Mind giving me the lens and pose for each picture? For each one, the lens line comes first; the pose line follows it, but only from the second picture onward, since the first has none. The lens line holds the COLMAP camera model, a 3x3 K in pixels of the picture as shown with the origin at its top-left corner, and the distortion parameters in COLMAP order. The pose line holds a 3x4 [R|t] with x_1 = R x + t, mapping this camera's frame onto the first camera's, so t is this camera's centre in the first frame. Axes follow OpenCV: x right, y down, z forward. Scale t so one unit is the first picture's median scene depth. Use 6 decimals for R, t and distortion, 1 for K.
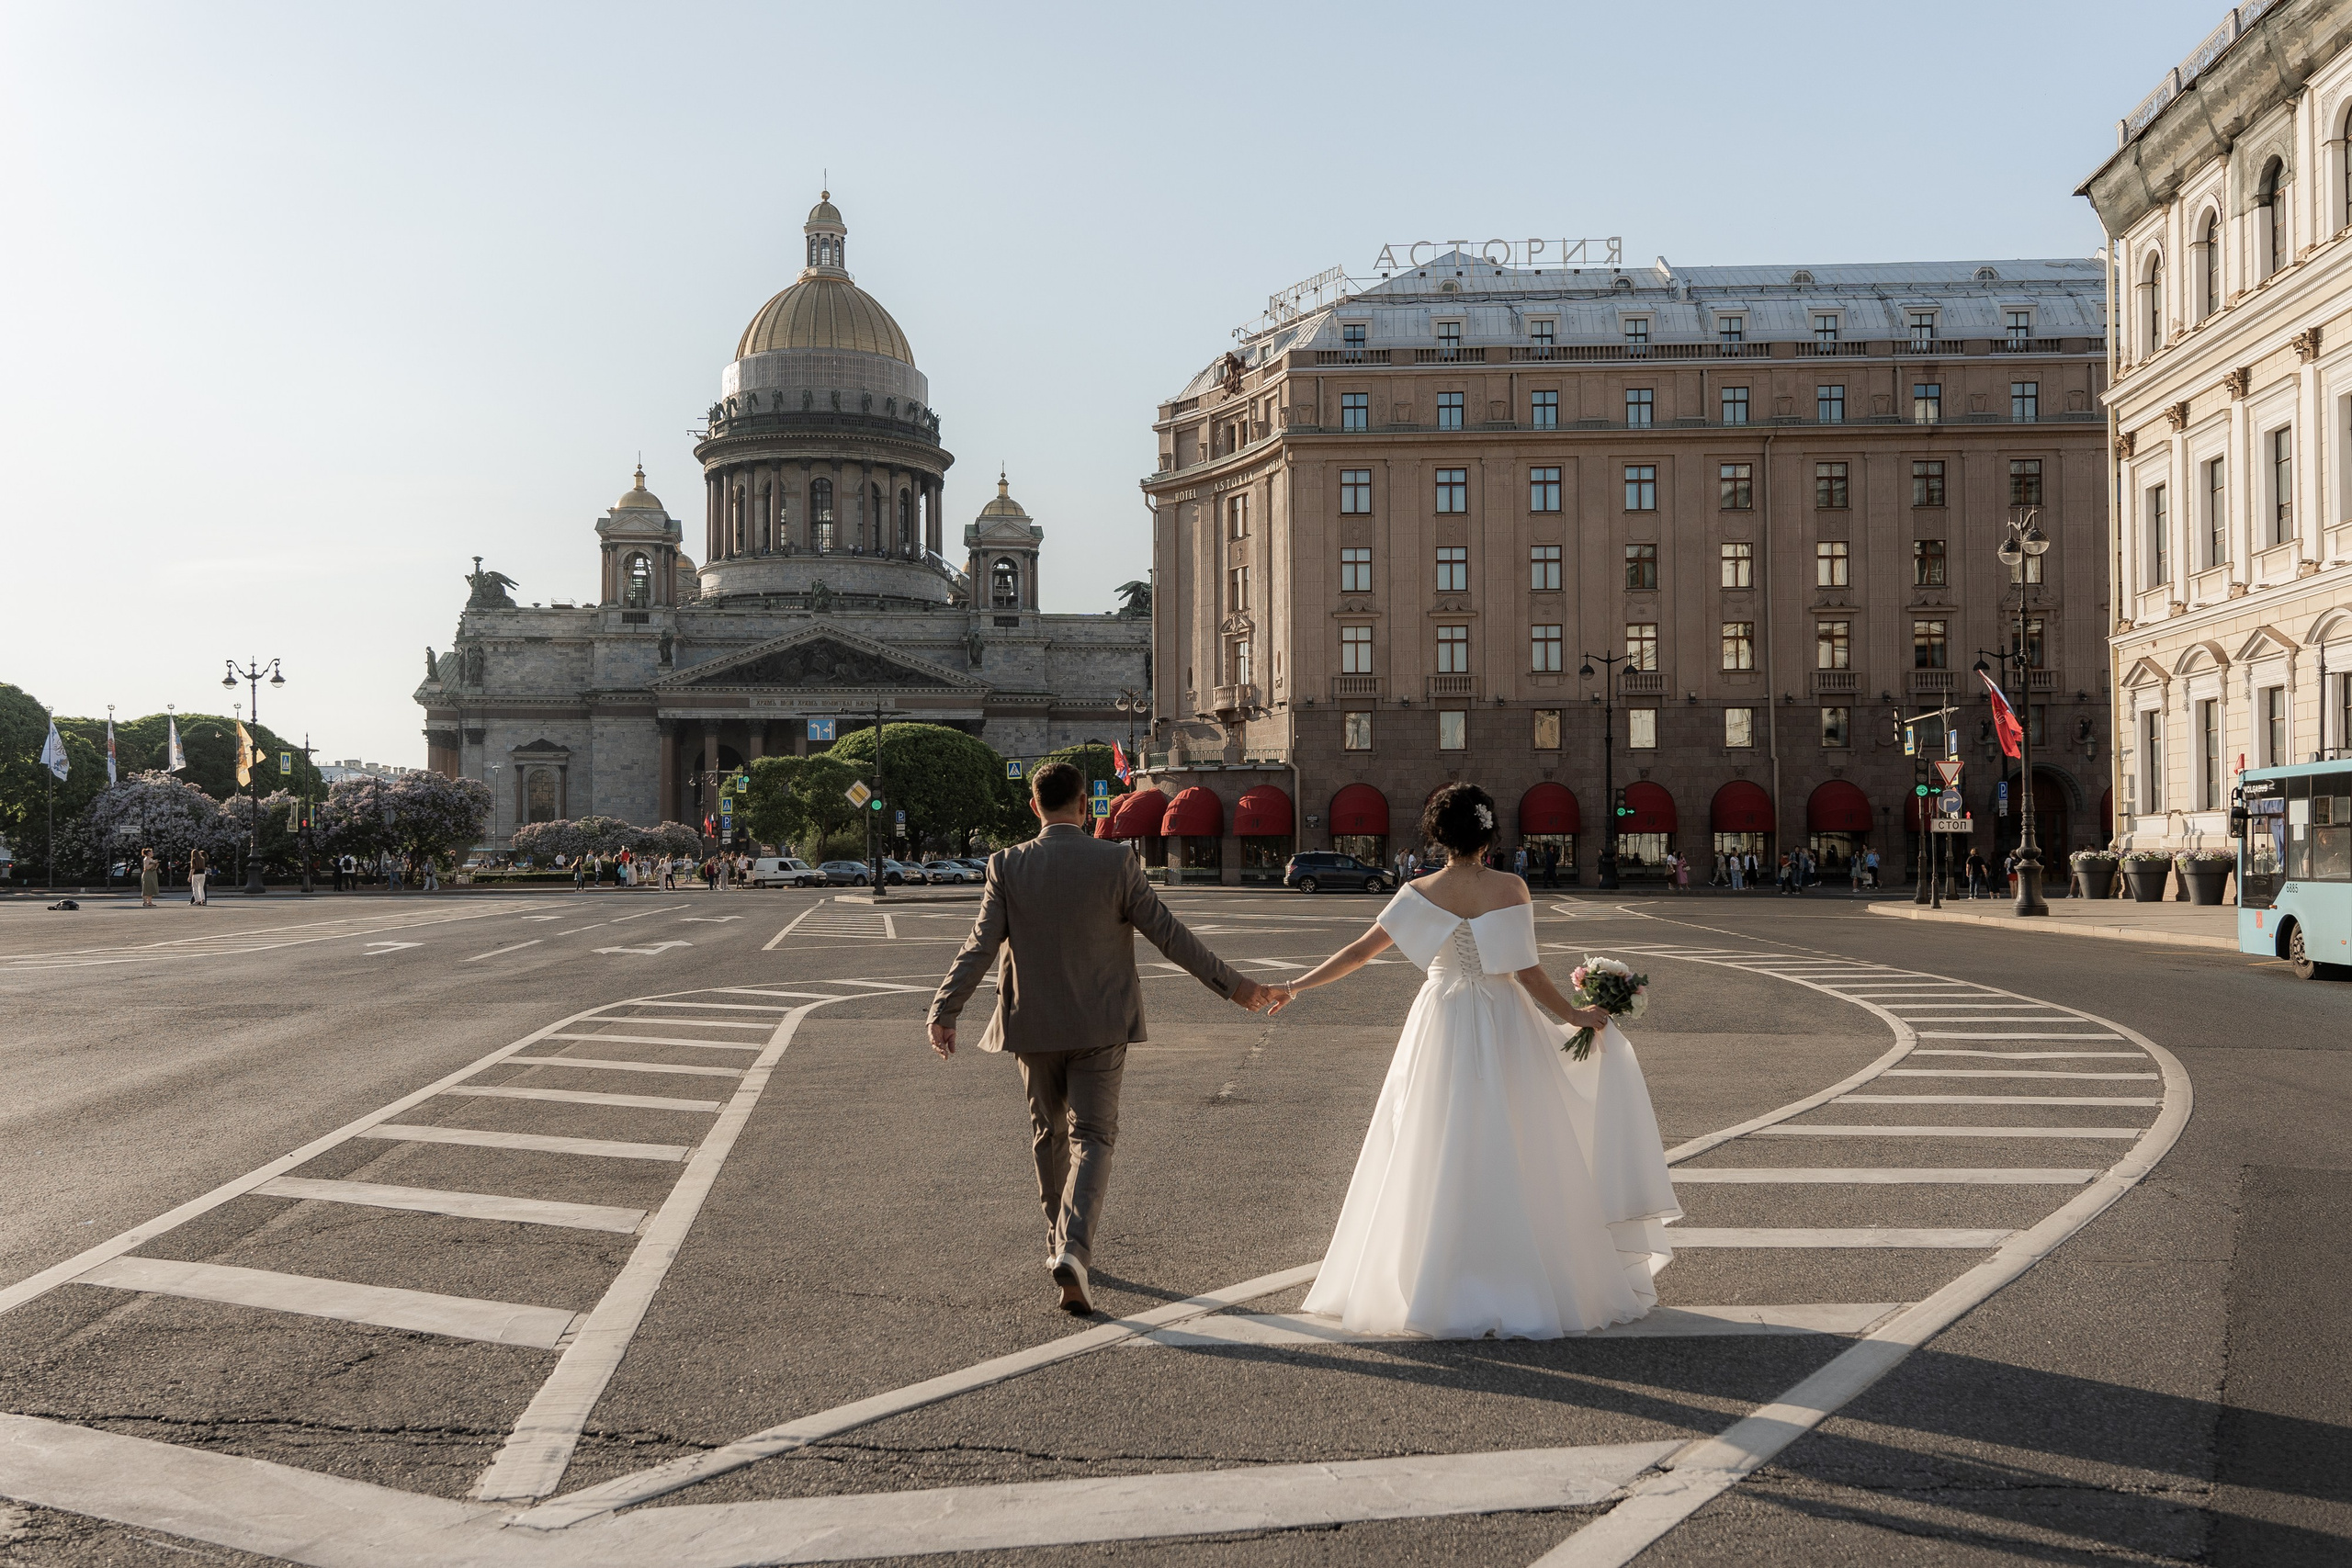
lens RADIAL K [[1901.8, 0, 1176.6], [0, 1901.8, 794.1], [0, 0, 1]] dist [0.002125, -0.000158]
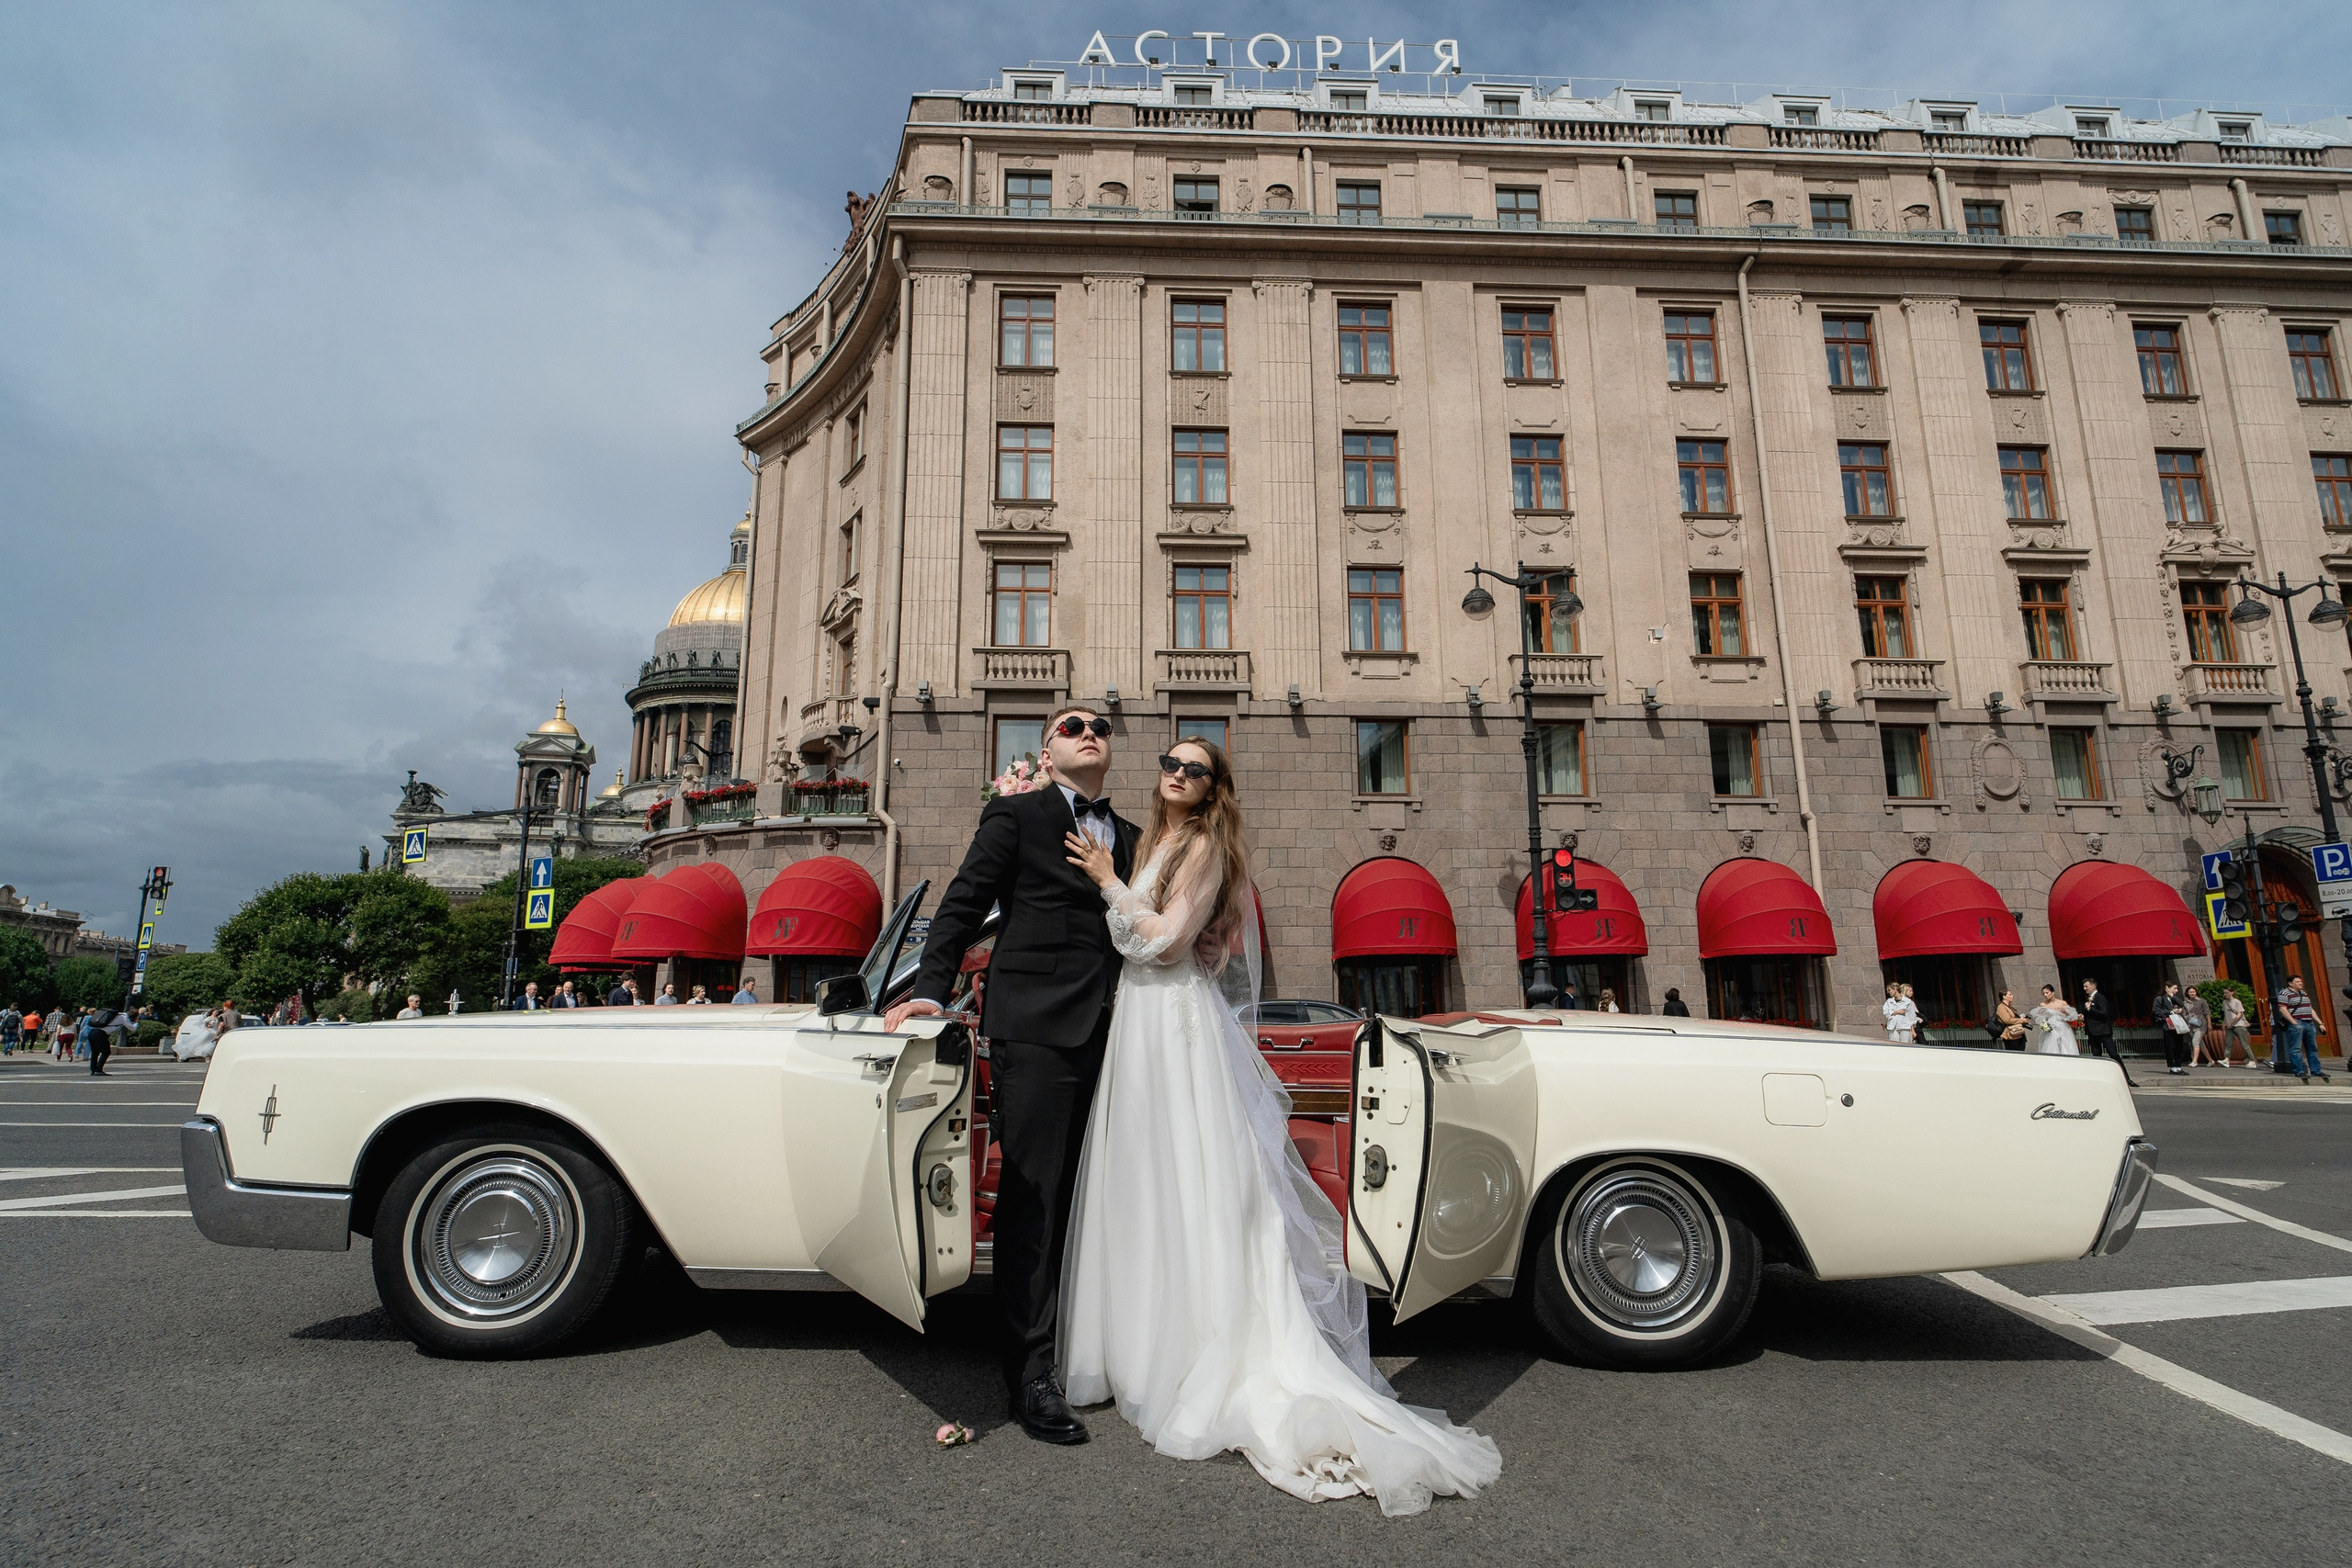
lens RADIAL K [[1208.0, 0, 1173.4], [0, 1208.0, 778.8], [0, 0, 1]] dist [0.001441, 0.000040]
pose [[0.995052, 0.017991, 0.097710, 0.105484], [-0.001121, 0.985438, -0.170033, 0.027817], [-0.099347, 0.169082, 0.980582, 0.679293]]
